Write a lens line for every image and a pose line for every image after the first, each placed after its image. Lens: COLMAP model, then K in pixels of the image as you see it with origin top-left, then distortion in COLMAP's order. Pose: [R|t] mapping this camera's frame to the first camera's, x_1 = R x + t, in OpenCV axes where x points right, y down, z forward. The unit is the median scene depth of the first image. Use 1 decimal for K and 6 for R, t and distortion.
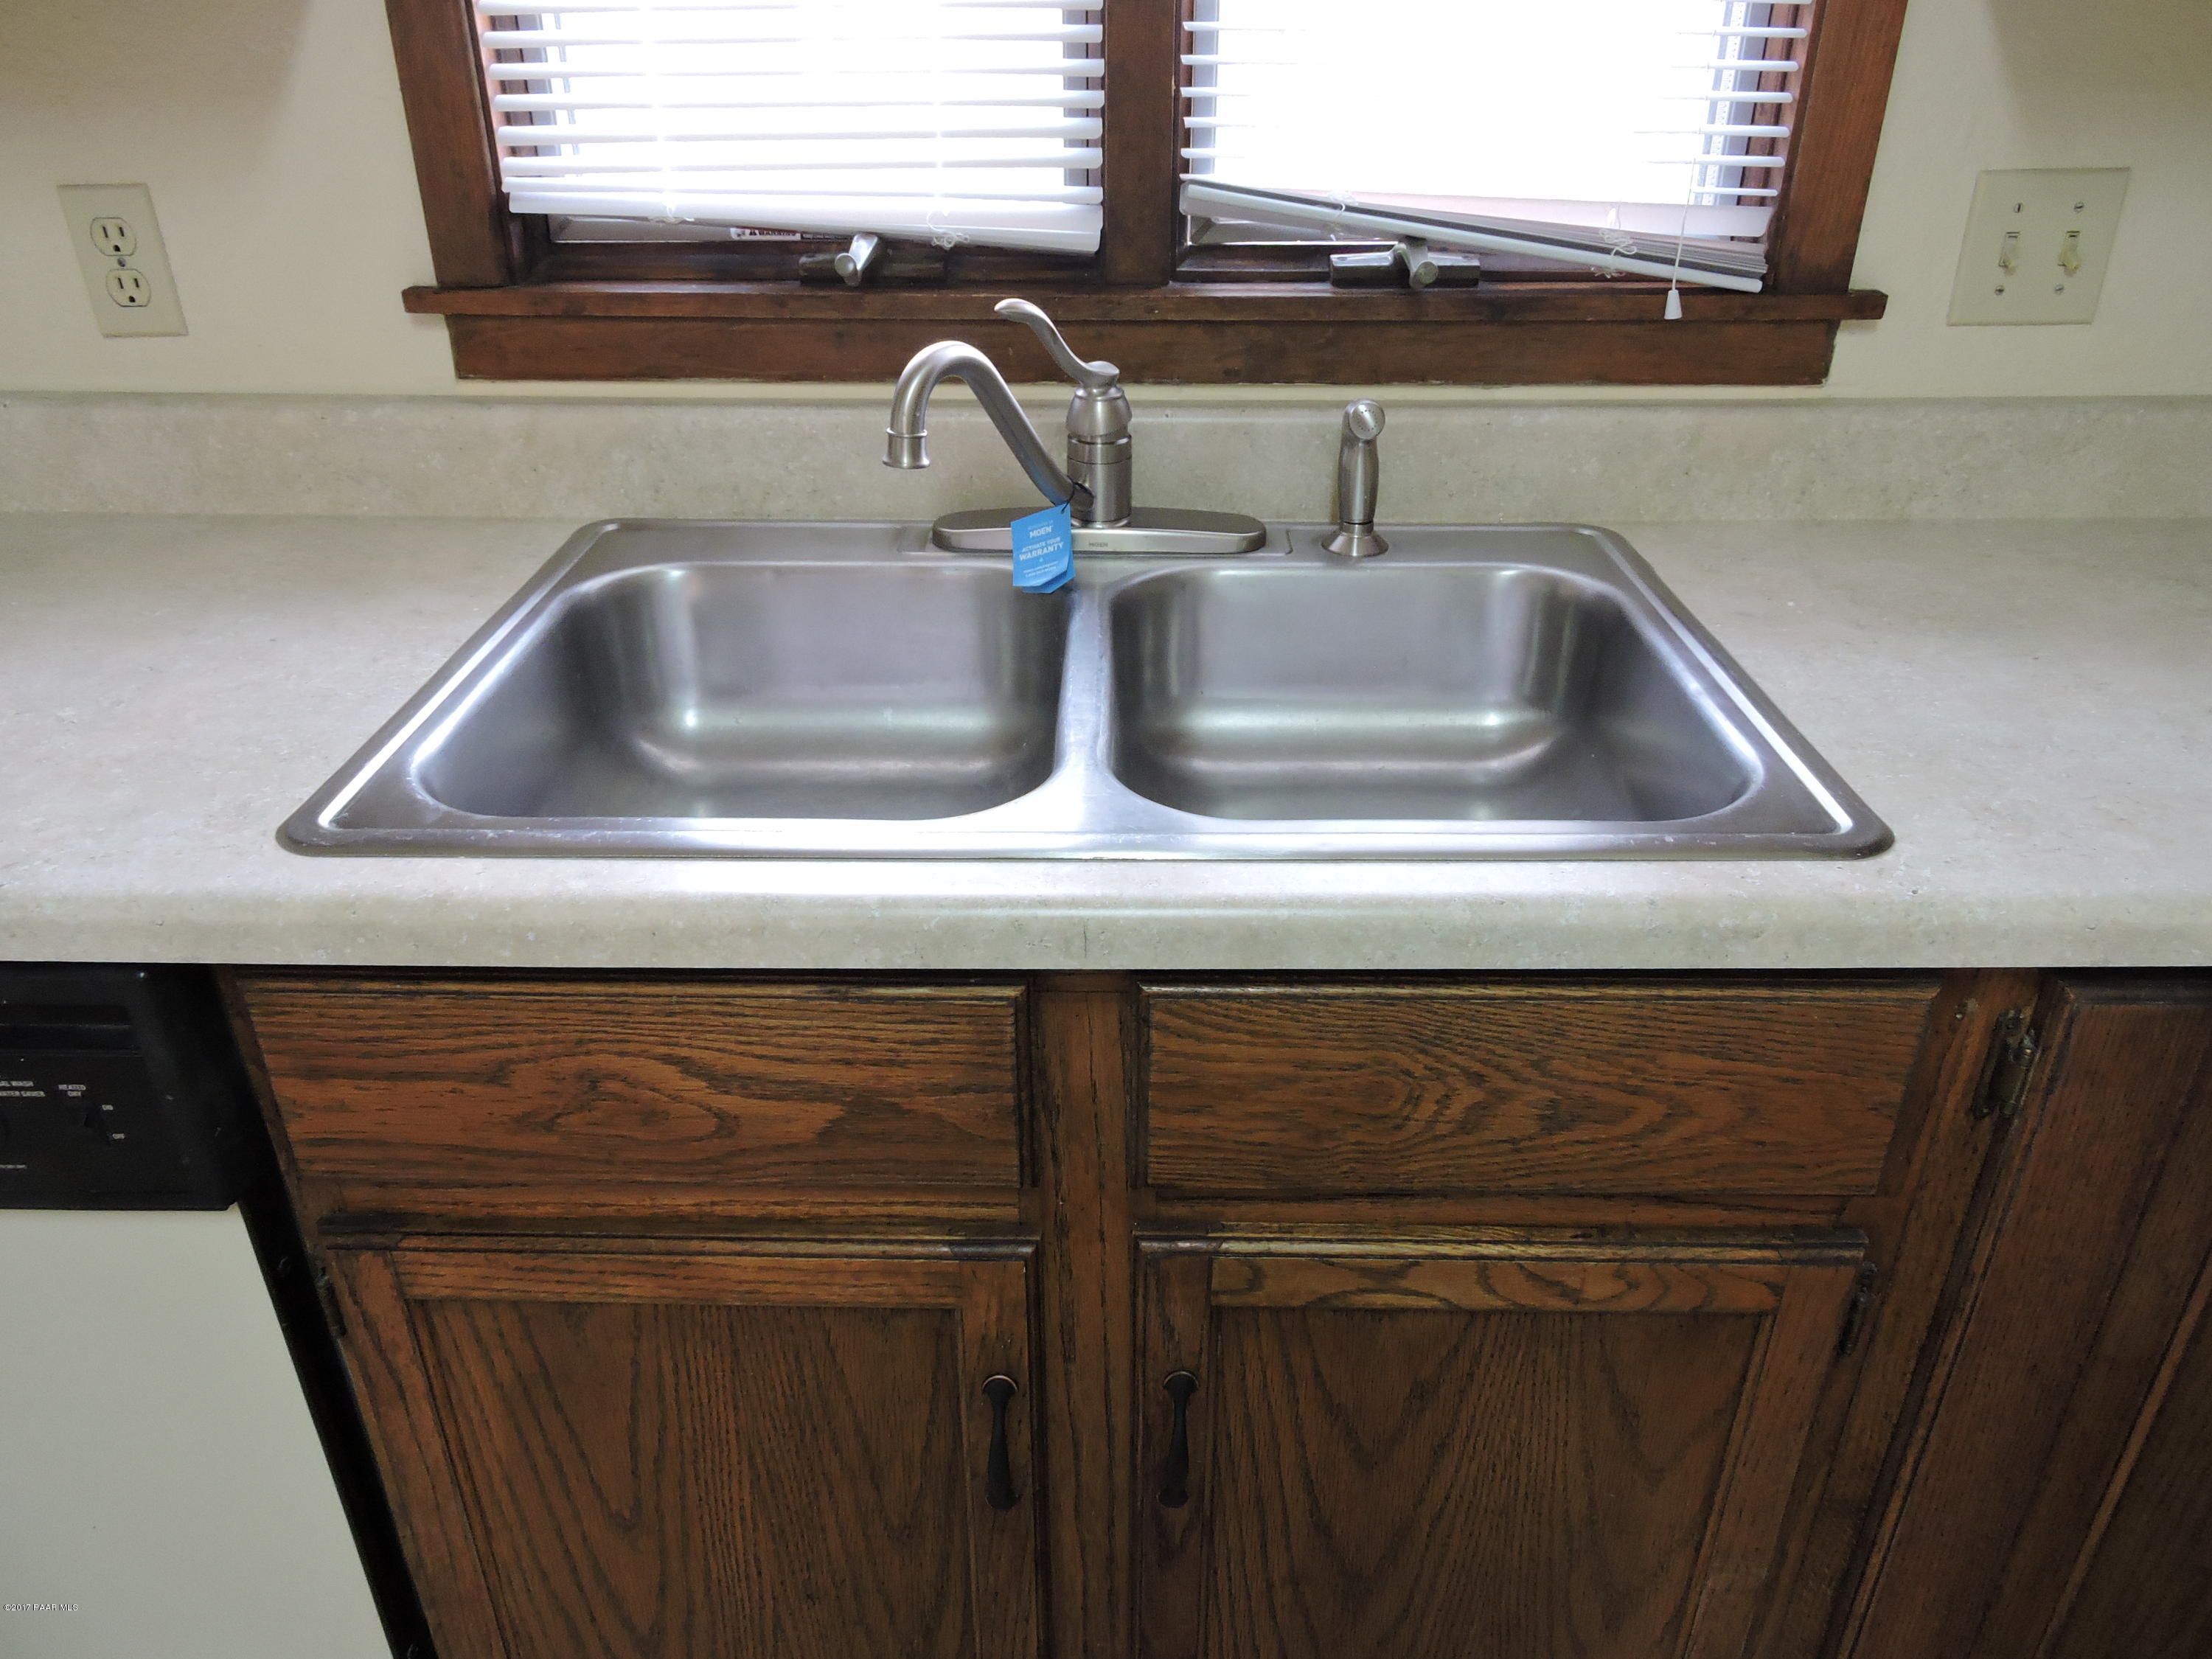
lens RADIAL K [[1574.2, 0, 1112.0], [0, 1574.2, 828.4], [0, 0, 1]] dist [-0.003462, -0.001341]
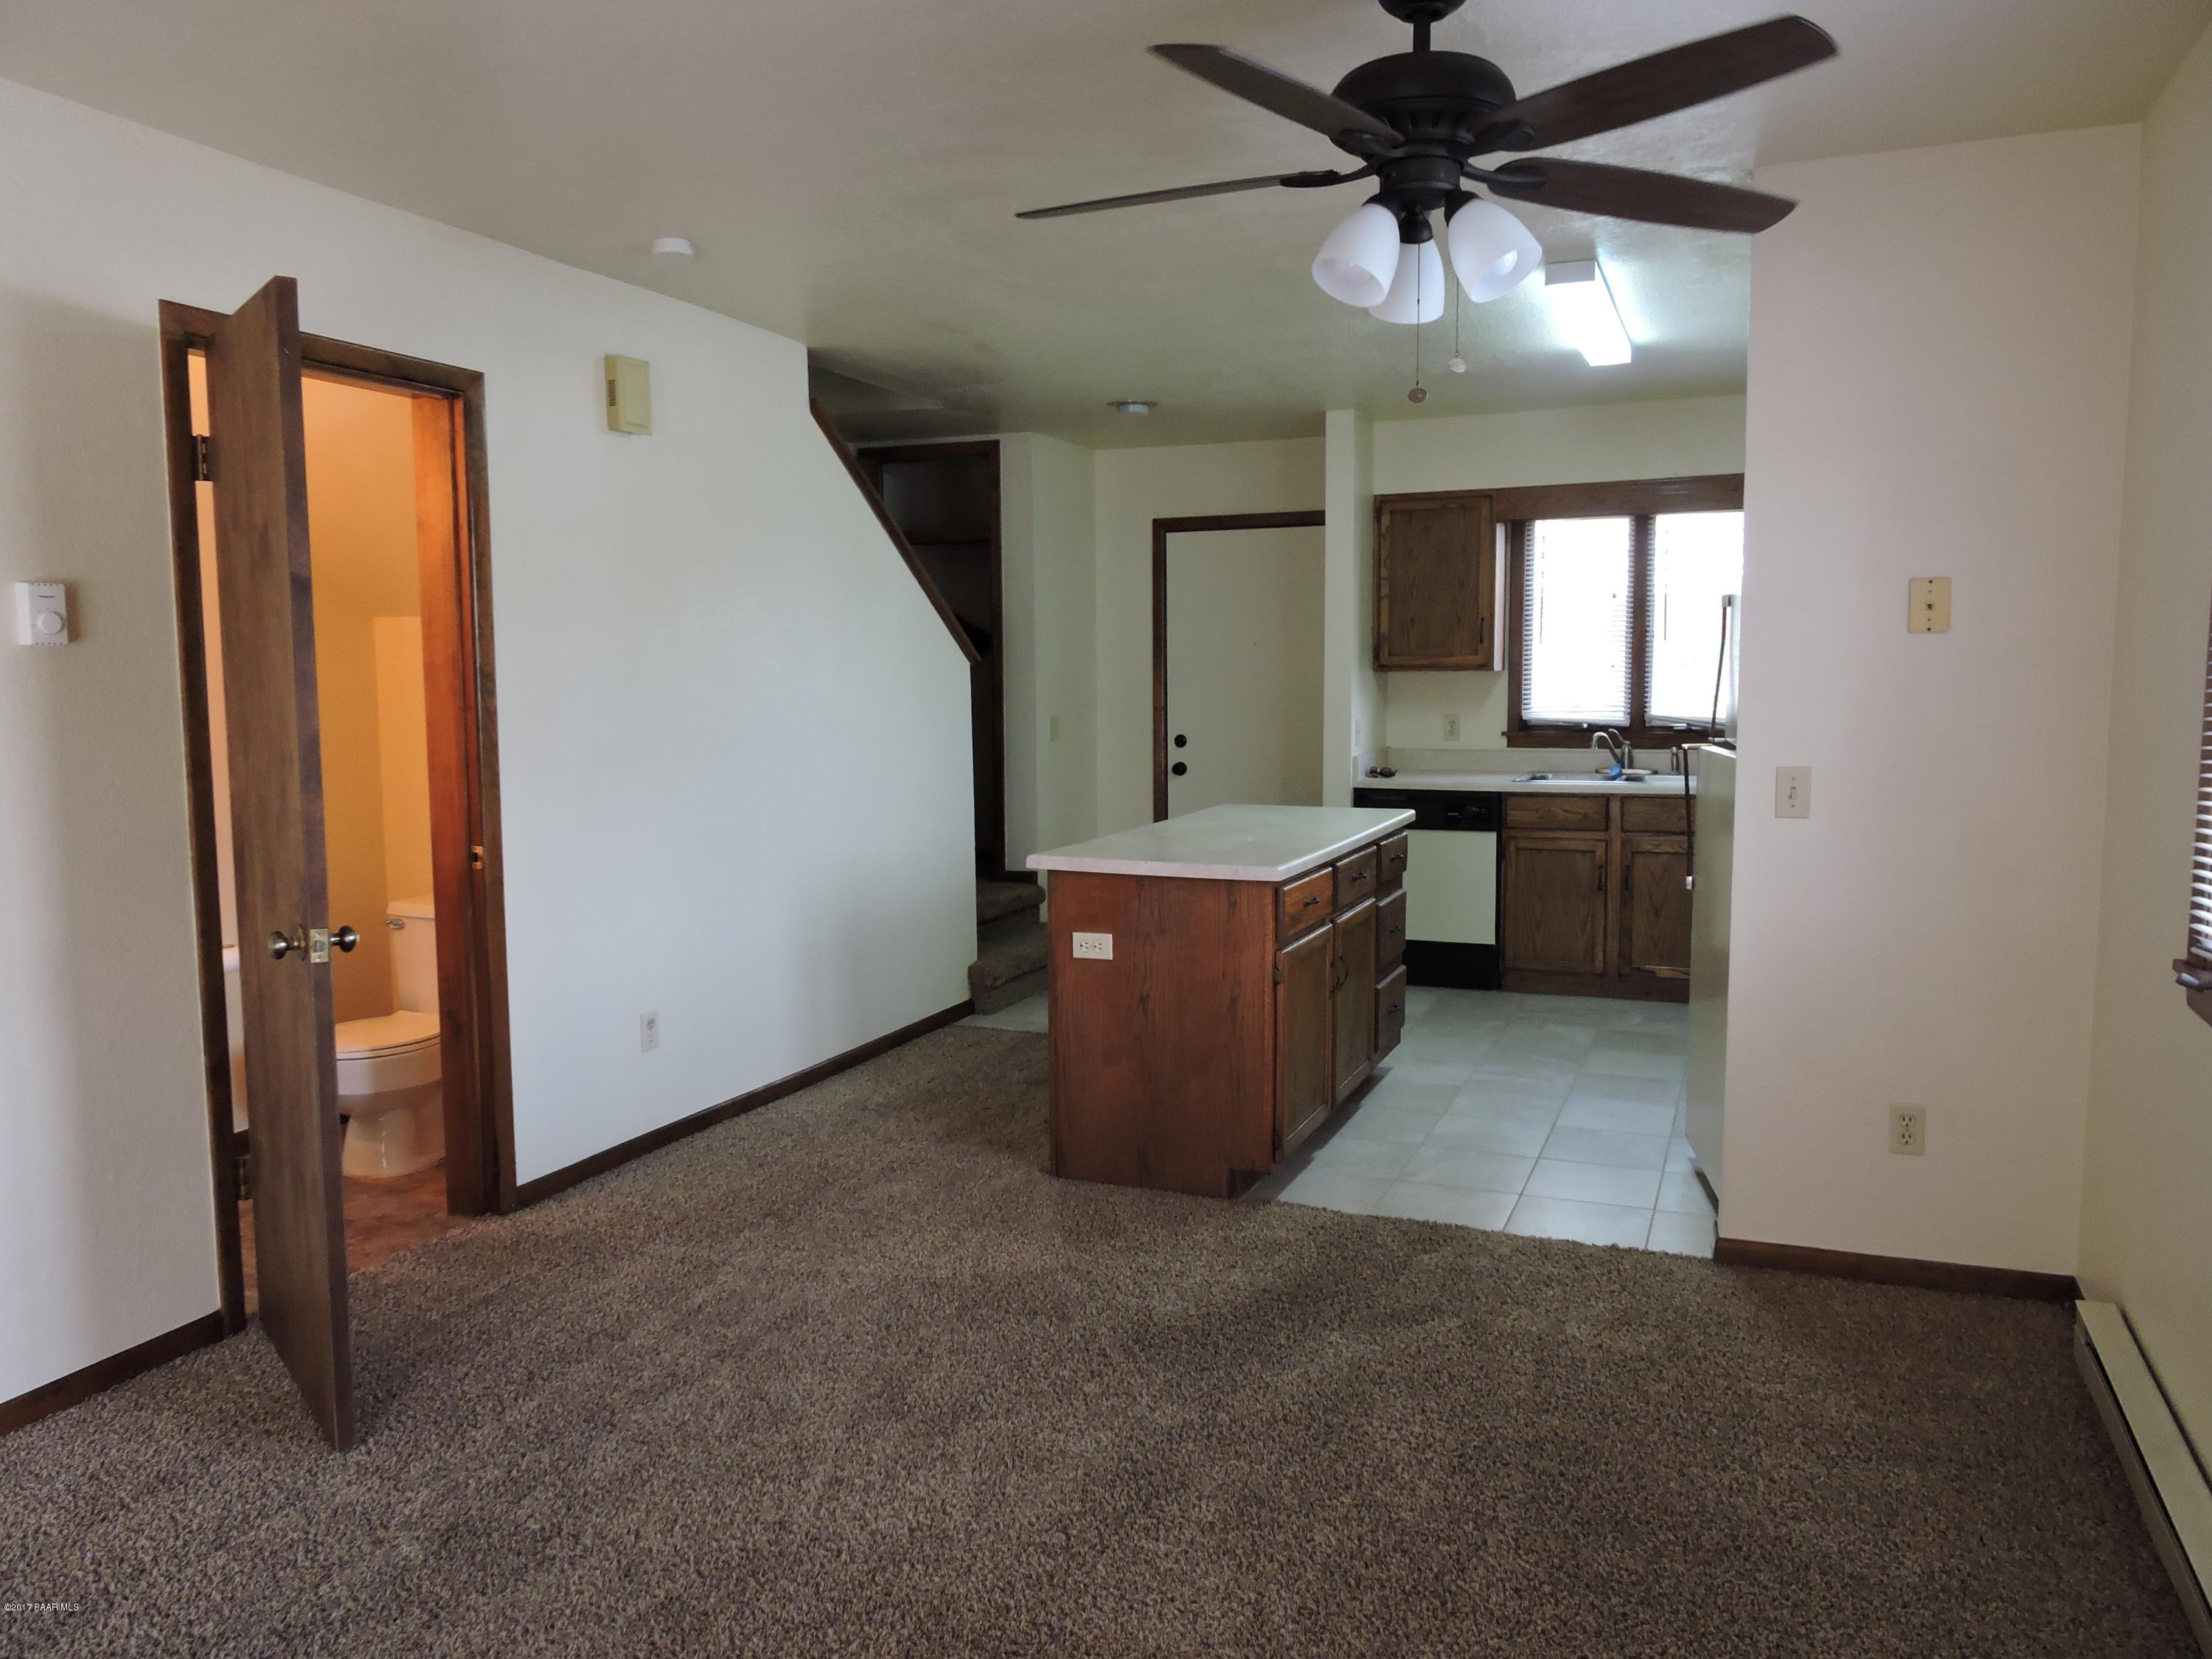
lens RADIAL K [[1583.1, 0, 1106.0], [0, 1583.1, 829.5], [0, 0, 1]] dist [0.034580, -0.080796]
pose [[0.926890, 0.030134, -0.374123, 0.506192], [-0.166705, 0.926111, -0.338419, 2.853176], [0.336281, 0.376045, 0.863426, -5.675344]]
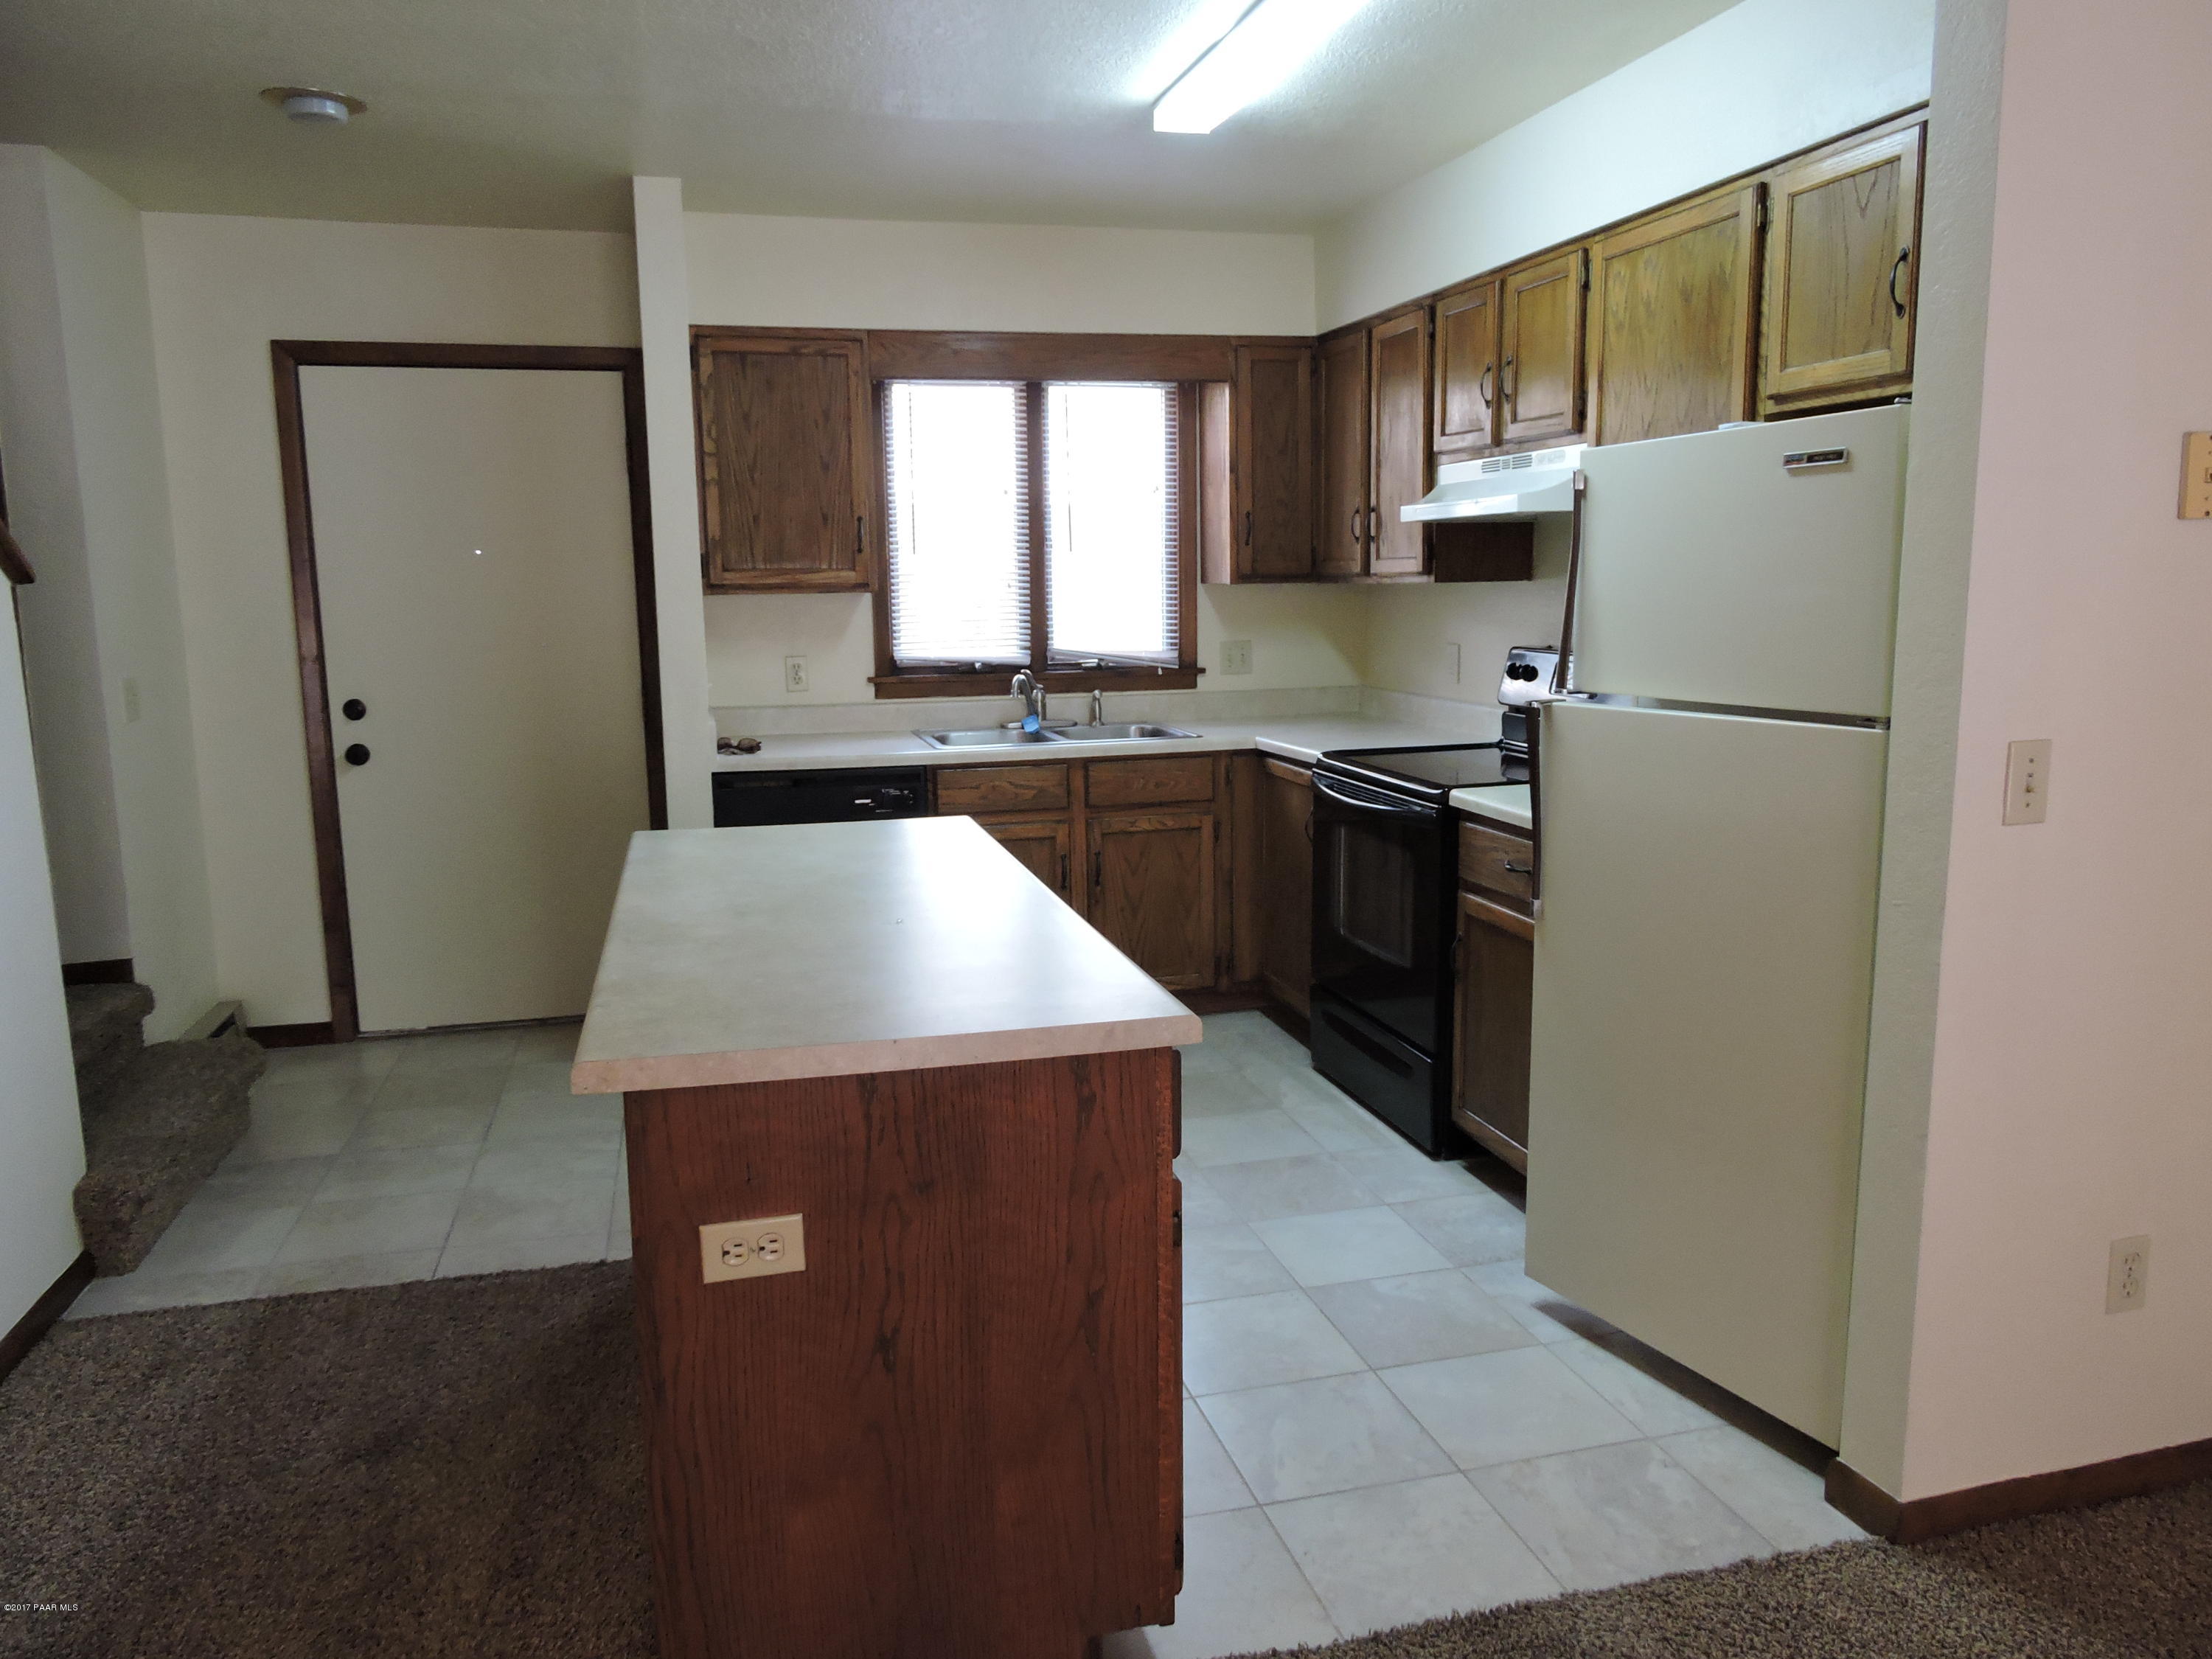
lens RADIAL K [[1574.2, 0, 1112.0], [0, 1574.2, 828.4], [0, 0, 1]] dist [-0.003462, -0.001341]
pose [[0.962382, -0.054552, 0.266166, -1.249402], [0.137759, 0.942349, -0.304960, 1.811063], [-0.234185, 0.330155, 0.914415, -3.676202]]
